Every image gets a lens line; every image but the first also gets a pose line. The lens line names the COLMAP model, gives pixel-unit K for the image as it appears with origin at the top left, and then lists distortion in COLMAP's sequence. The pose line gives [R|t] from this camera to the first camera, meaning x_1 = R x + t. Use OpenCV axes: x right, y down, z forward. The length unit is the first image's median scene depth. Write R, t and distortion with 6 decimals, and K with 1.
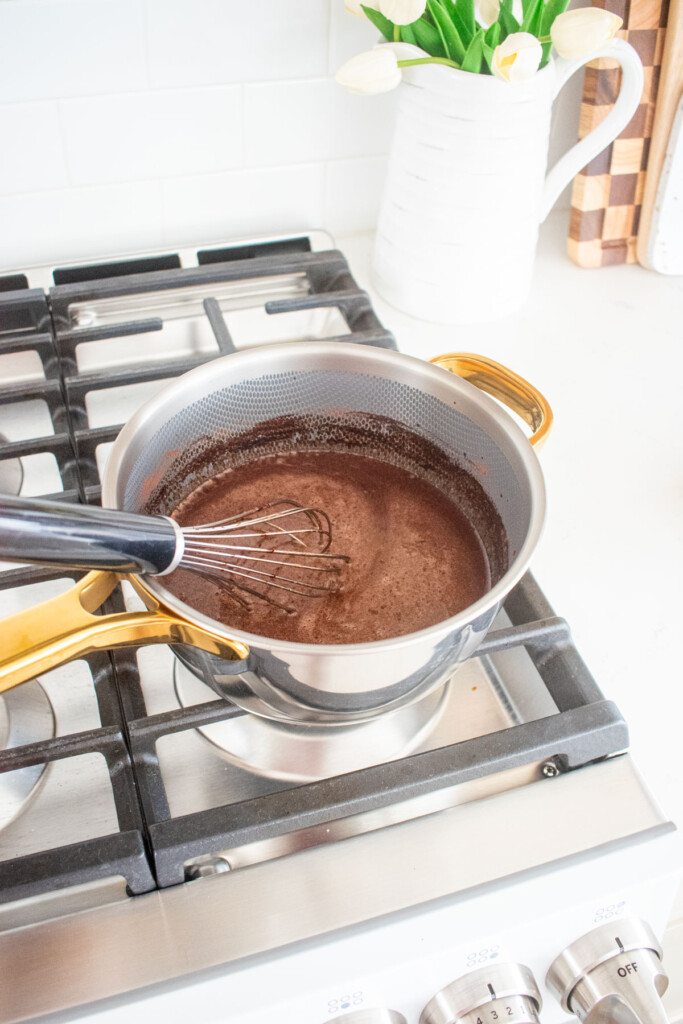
lens RADIAL K [[980.5, 0, 341.5], [0, 980.5, 512.0], [0, 0, 1]] dist [-0.083220, 0.005816]
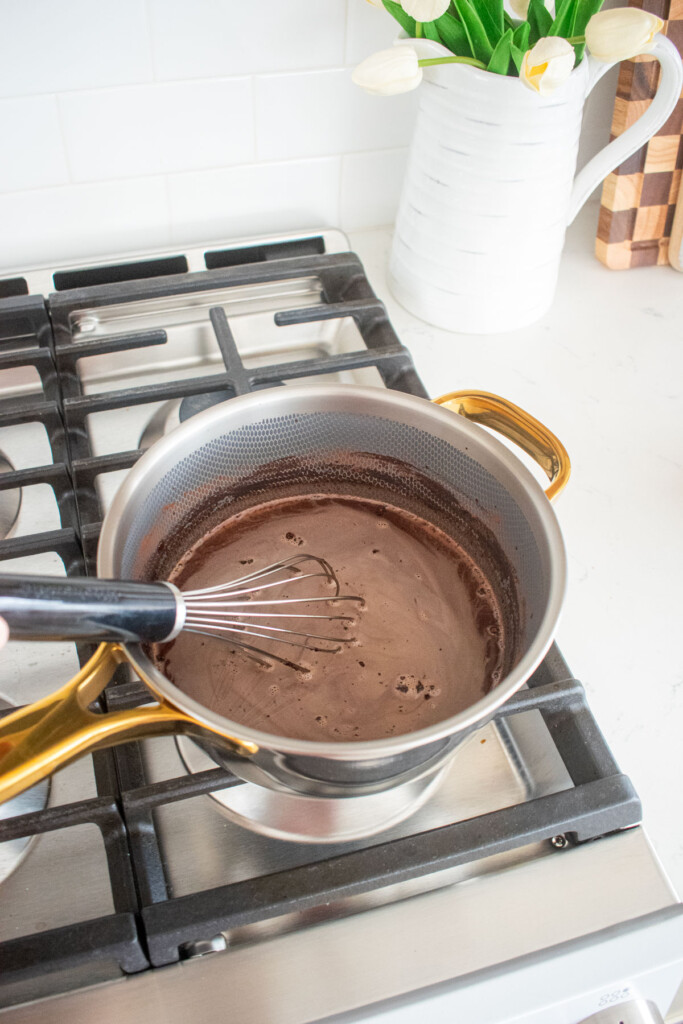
lens RADIAL K [[980.5, 0, 341.5], [0, 980.5, 512.0], [0, 0, 1]] dist [-0.083220, 0.005816]
pose [[0.999693, 0.017808, -0.017213, 0.007074], [-0.016658, 0.997760, 0.064784, -0.091234], [0.018328, -0.064478, 0.997751, 0.042530]]
